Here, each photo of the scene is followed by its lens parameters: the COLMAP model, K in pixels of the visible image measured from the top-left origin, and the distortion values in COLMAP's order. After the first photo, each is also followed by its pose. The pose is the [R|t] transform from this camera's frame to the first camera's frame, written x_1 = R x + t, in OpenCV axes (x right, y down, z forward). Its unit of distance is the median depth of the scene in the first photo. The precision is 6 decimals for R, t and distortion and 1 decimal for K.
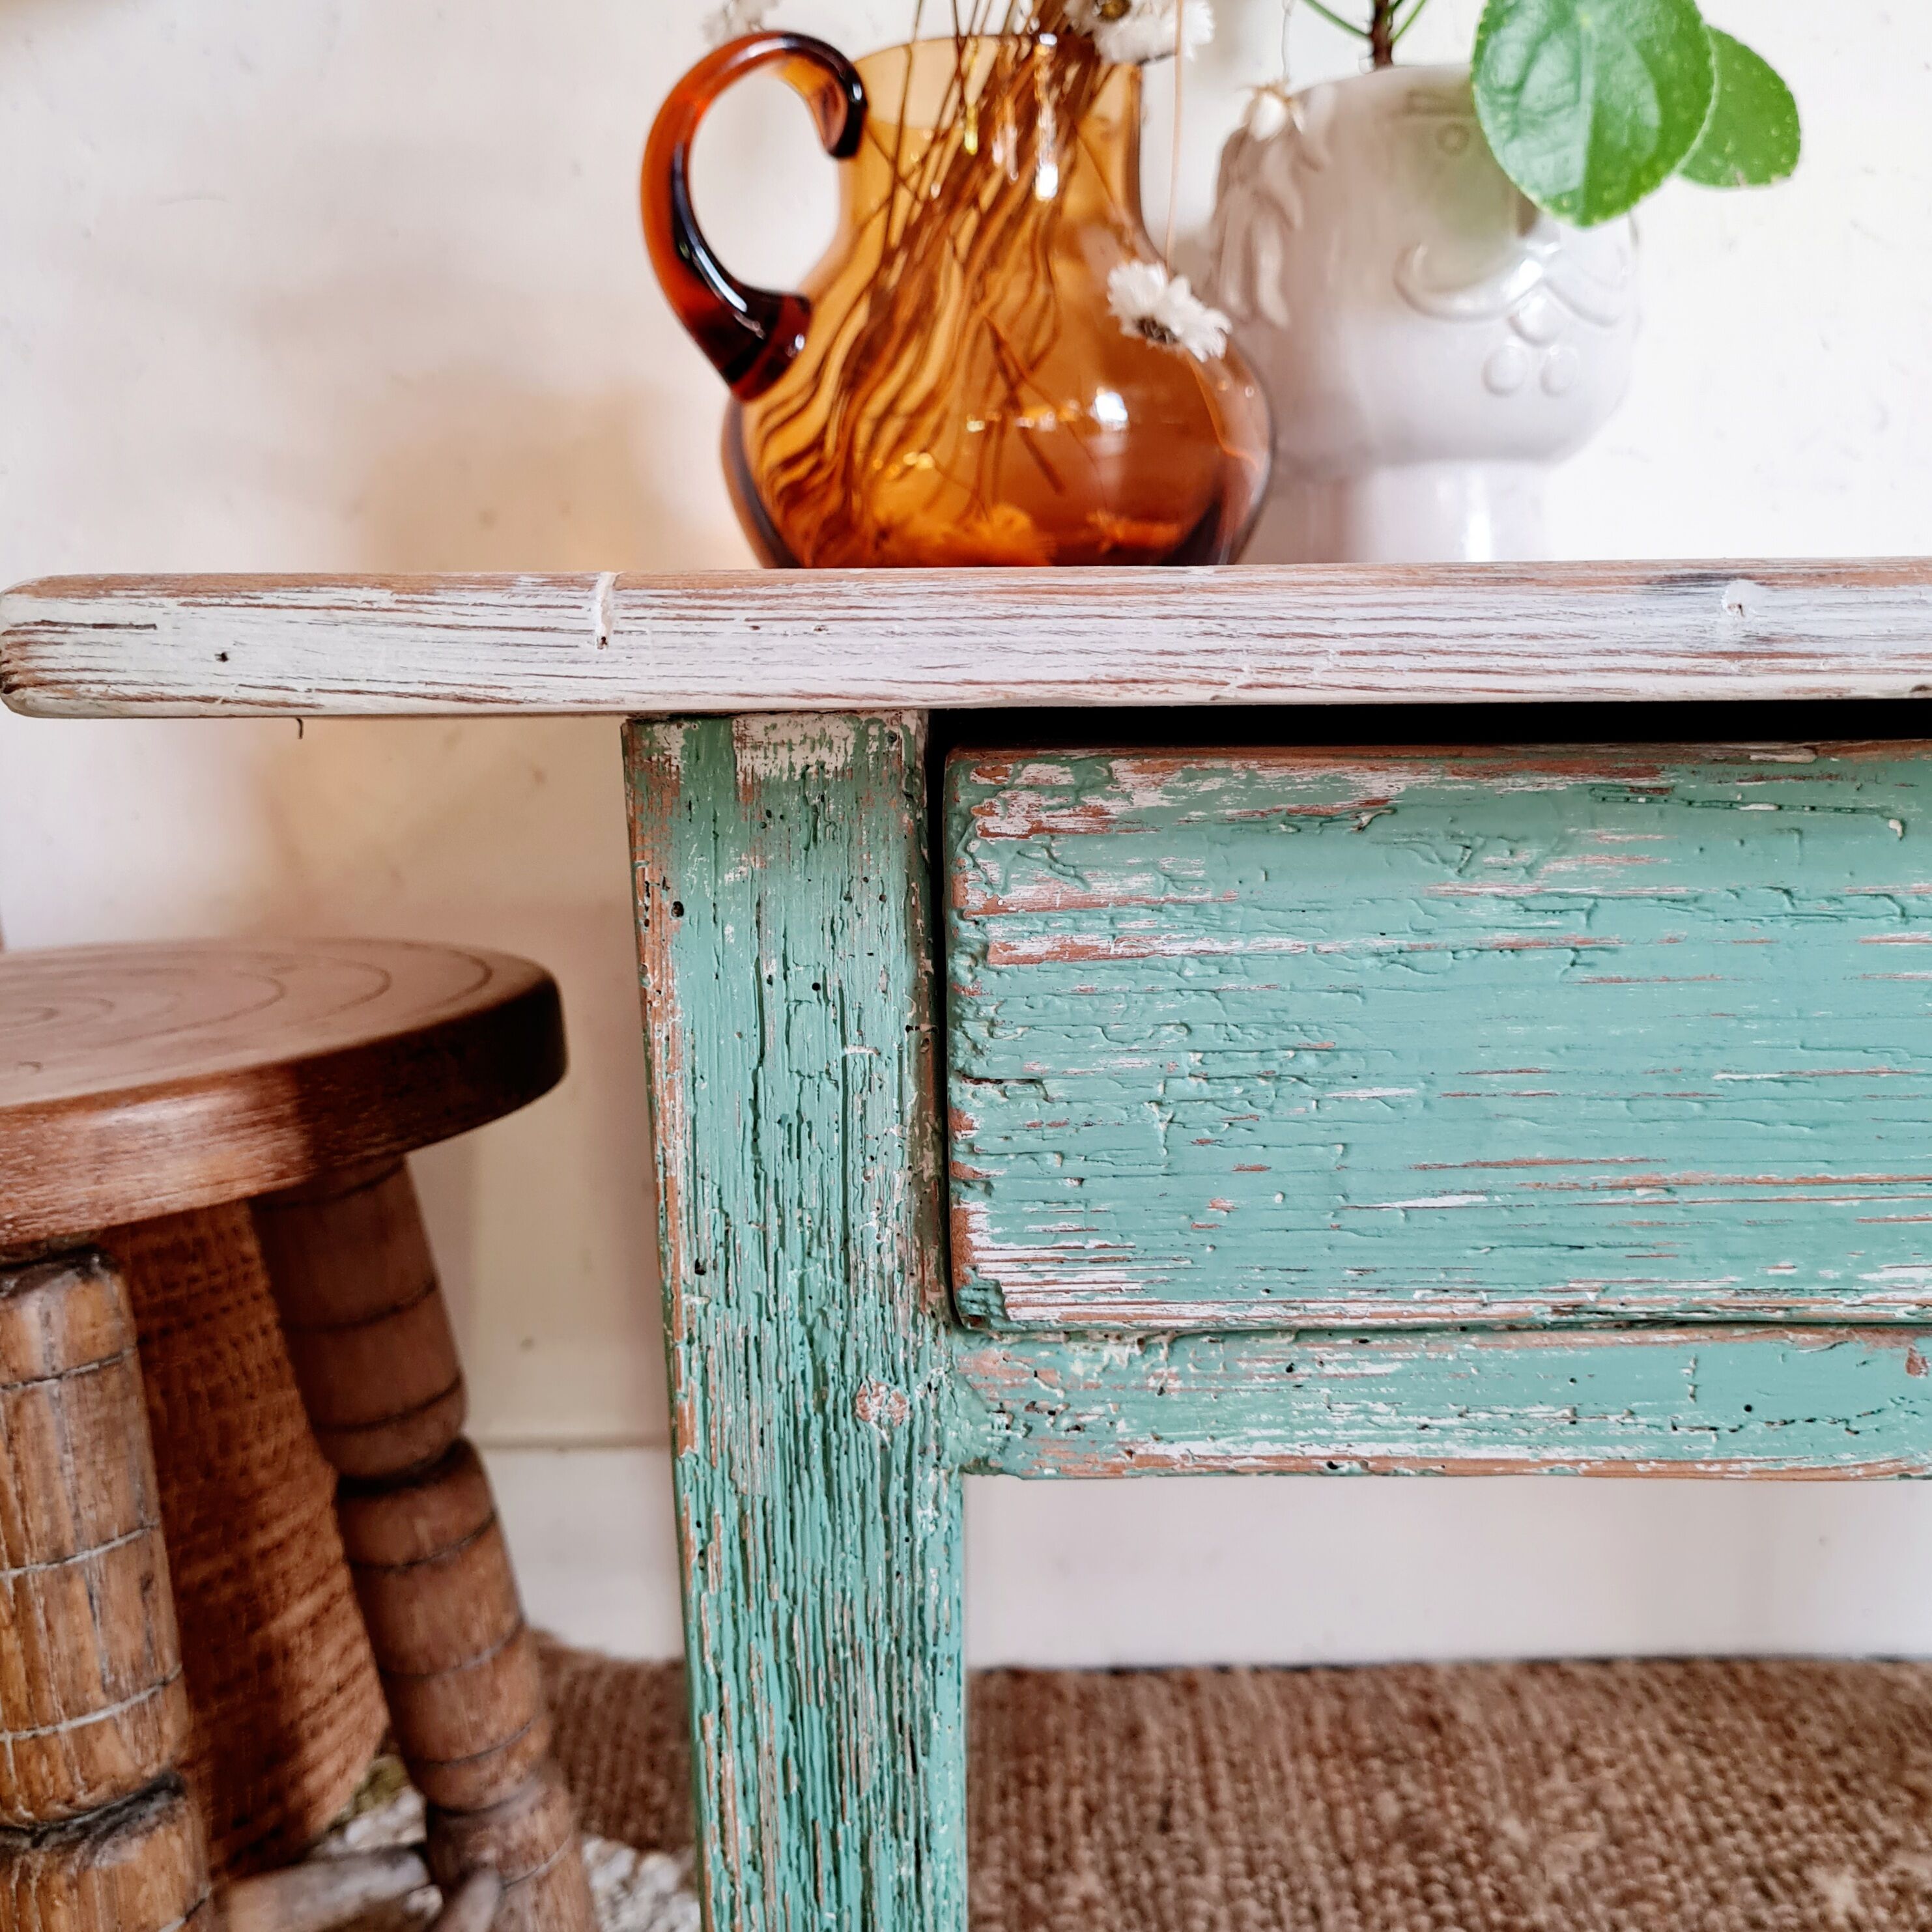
lens RADIAL K [[2003.0, 0, 937.8], [0, 2003.0, 951.4], [0, 0, 1]] dist [0.024509, 0.000000]
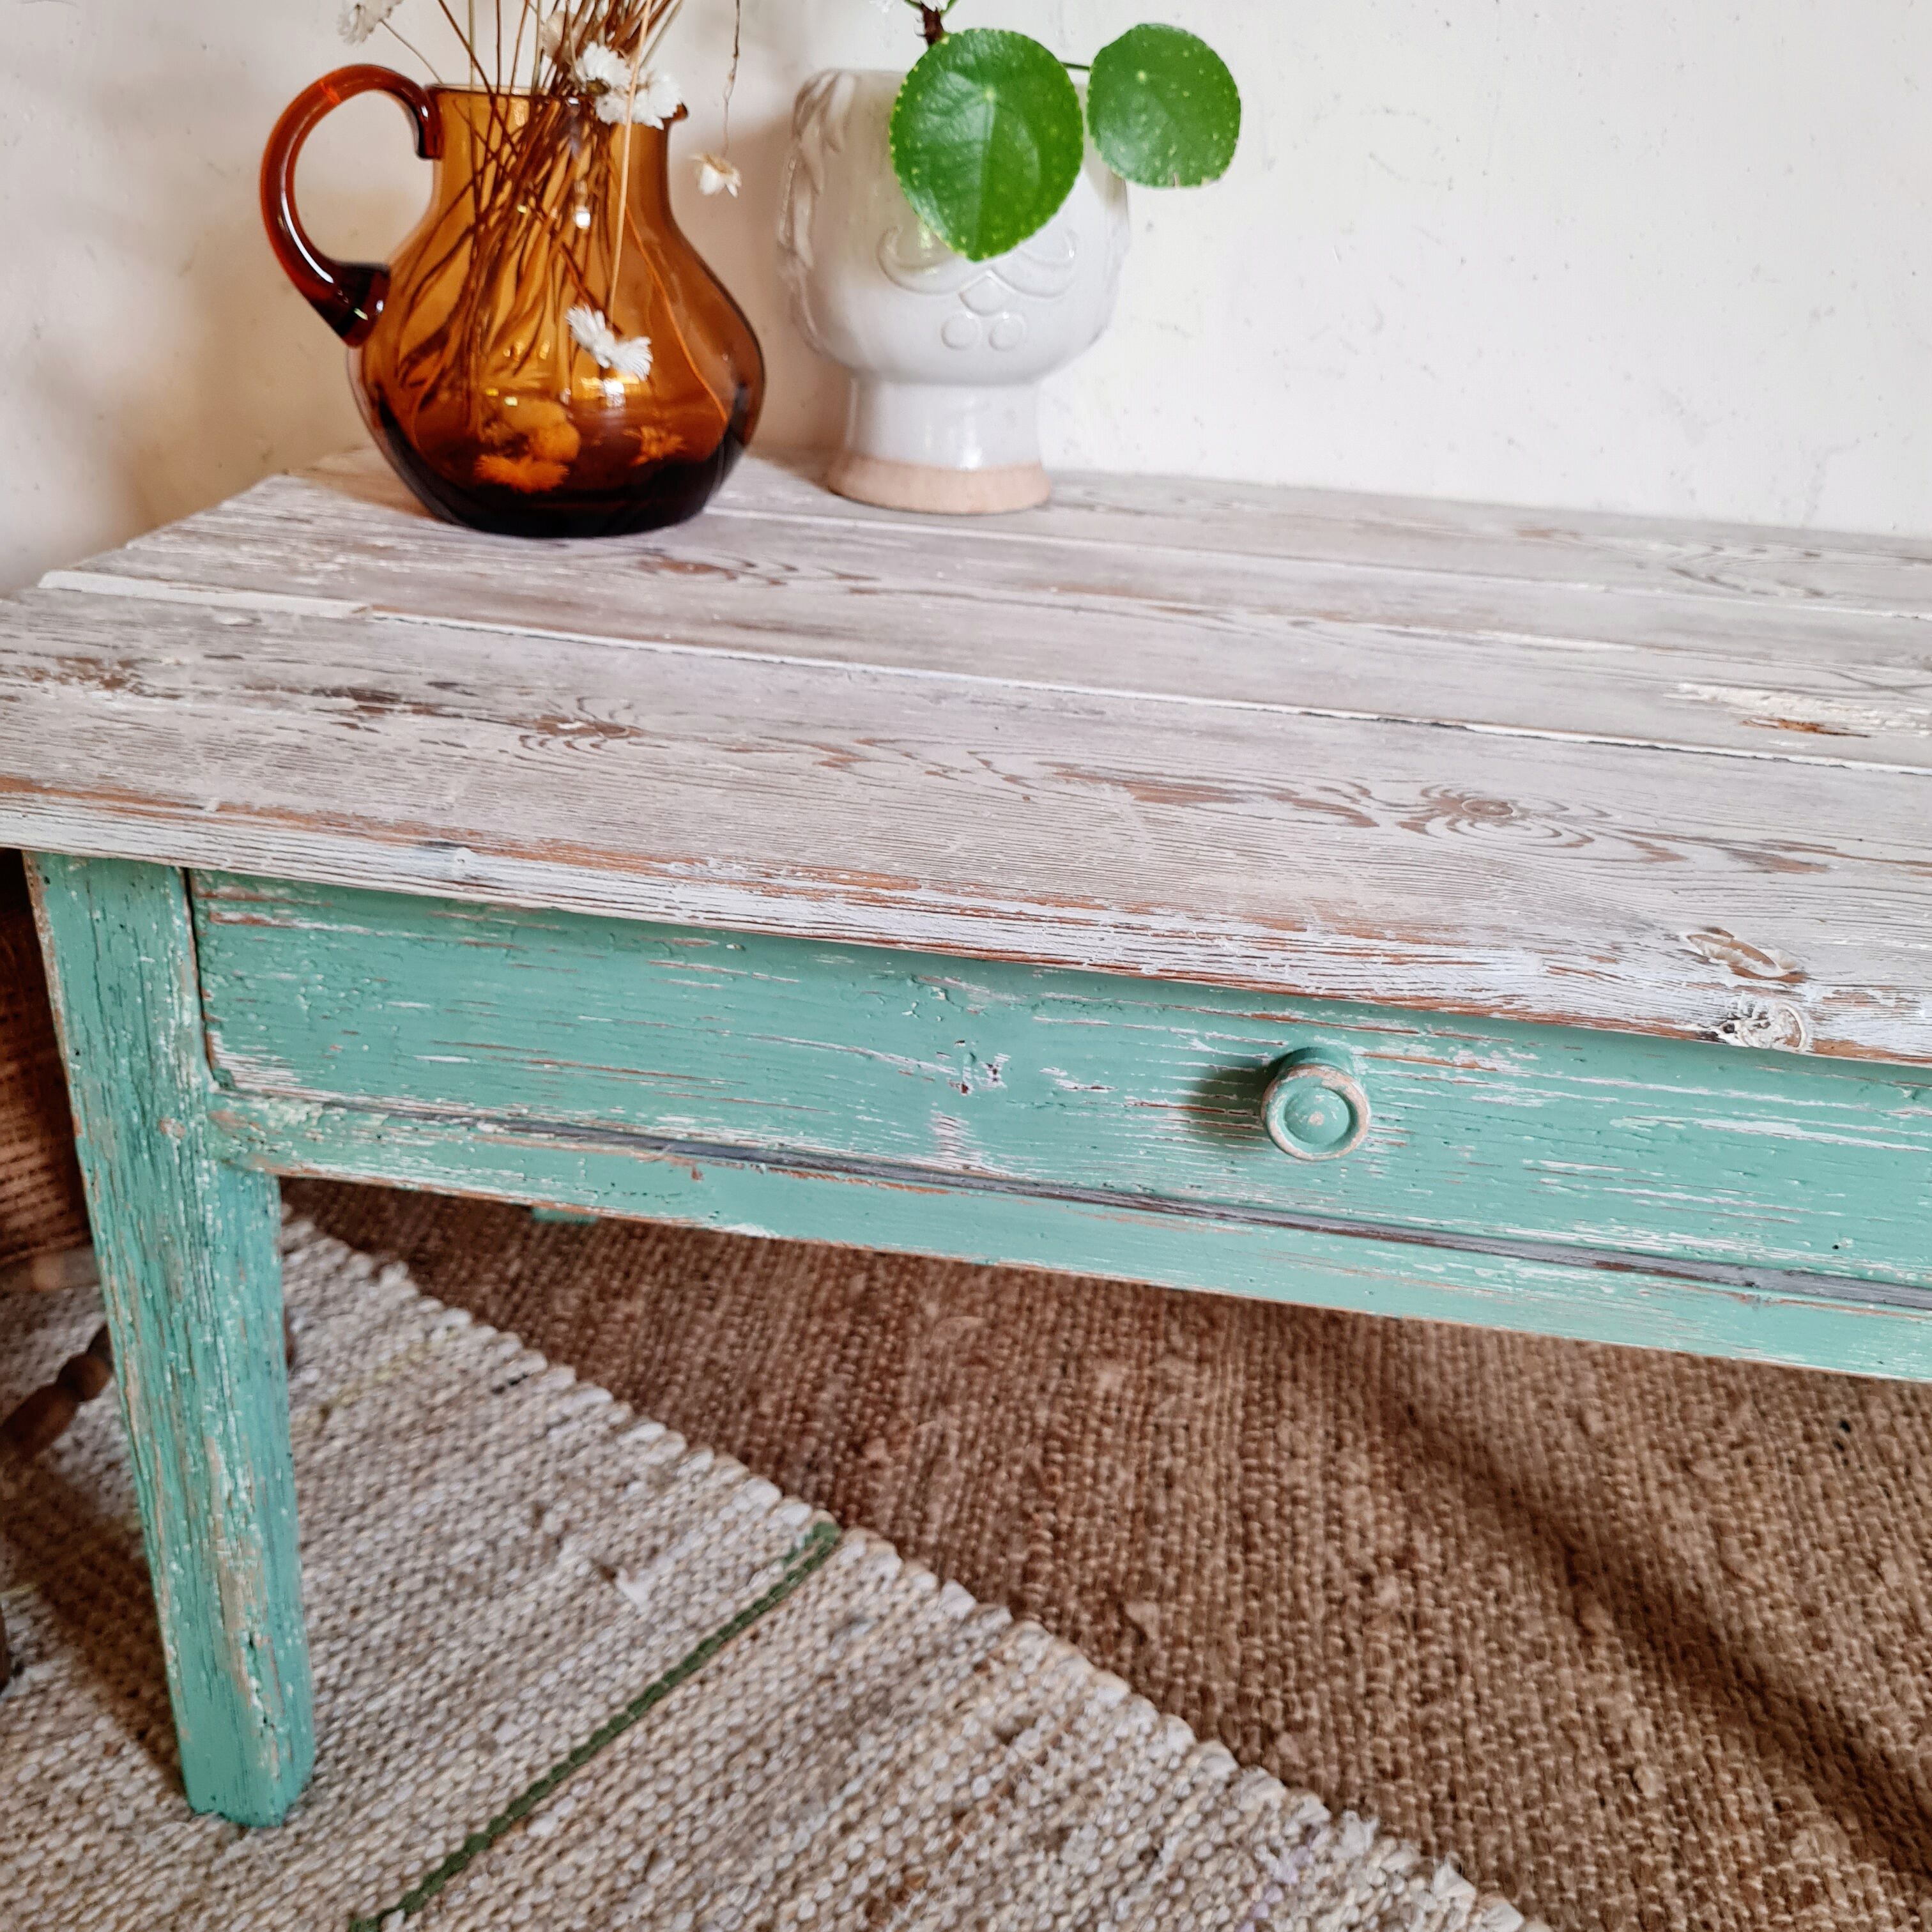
lens RADIAL K [[2003.0, 0, 977.4], [0, 2003.0, 951.5], [0, 0, 1]] dist [0.024509, 0.000000]
pose [[0.991163, 0.118951, -0.058714, 0.840571], [-0.096389, 0.949910, 0.297287, -0.592011], [0.091136, -0.289001, 0.952981, -0.737915]]
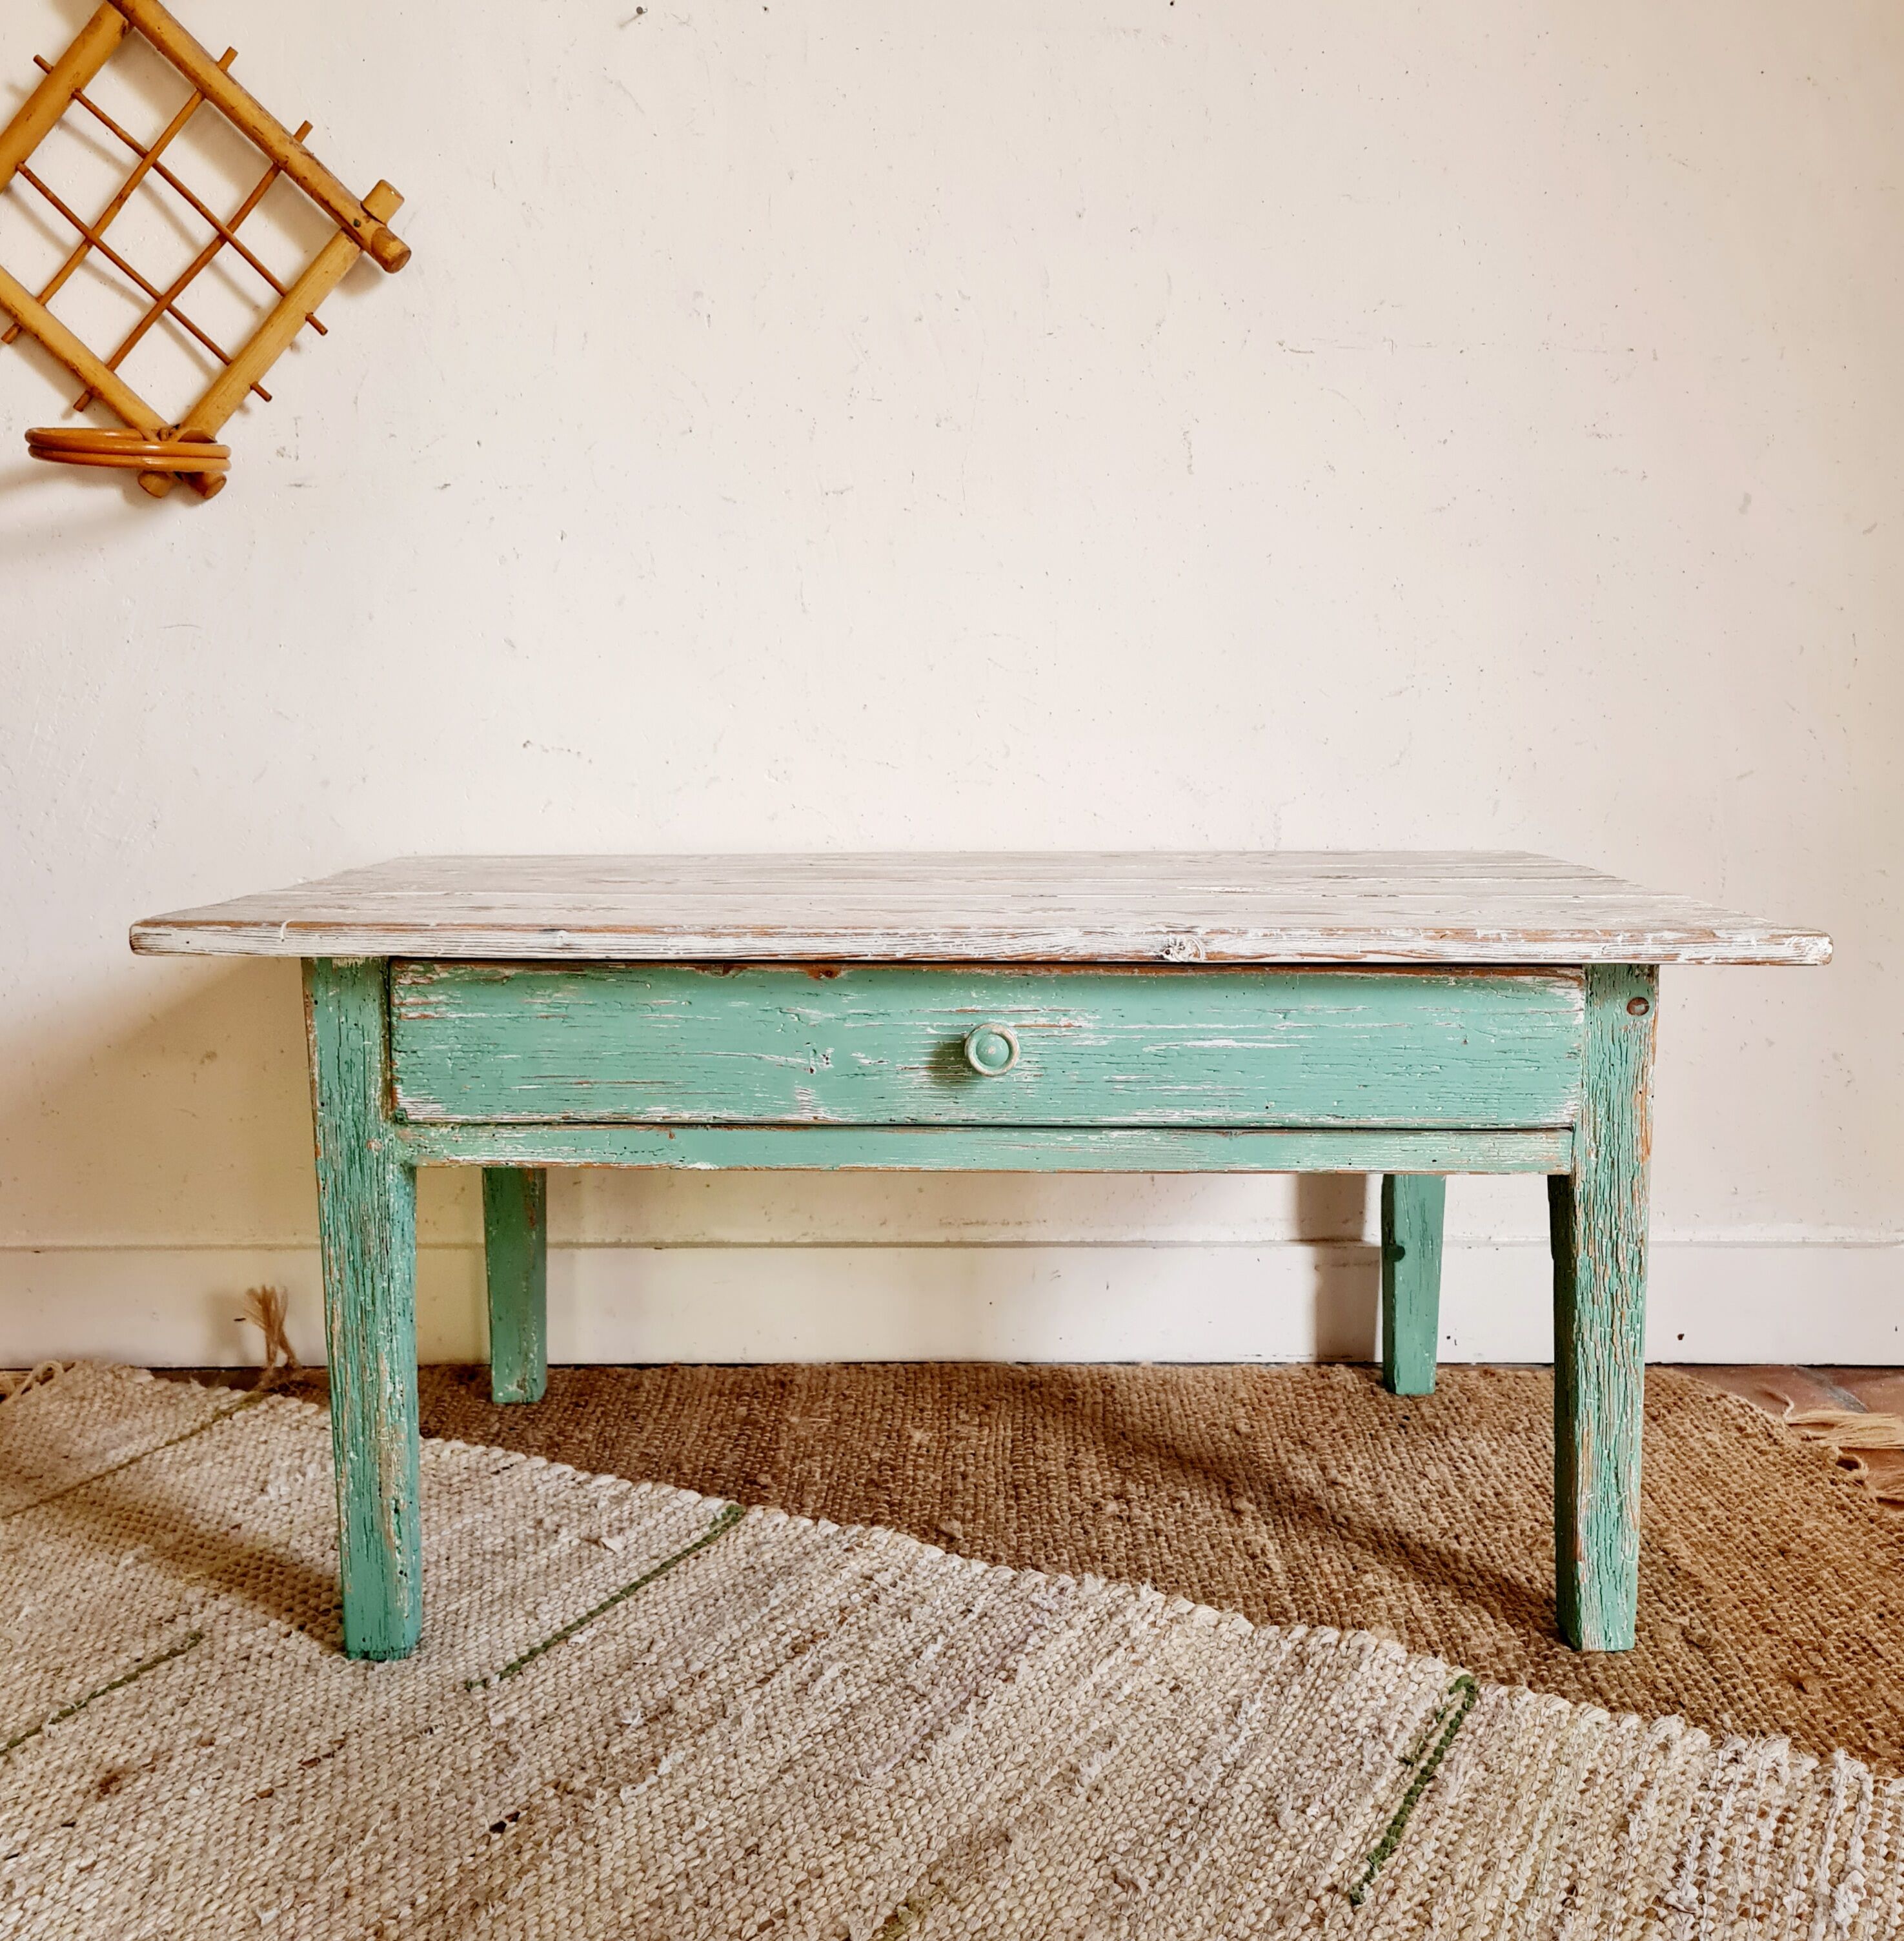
lens RADIAL K [[2013.7, 0, 977.2], [0, 2013.7, 939.8], [0, 0, 1]] dist [0.013499, 0.000000]
pose [[0.999030, 0.015943, 0.041045, 0.874817], [-0.015138, 0.999689, -0.019832, -0.077262], [-0.041349, 0.019192, 0.998960, -2.575576]]
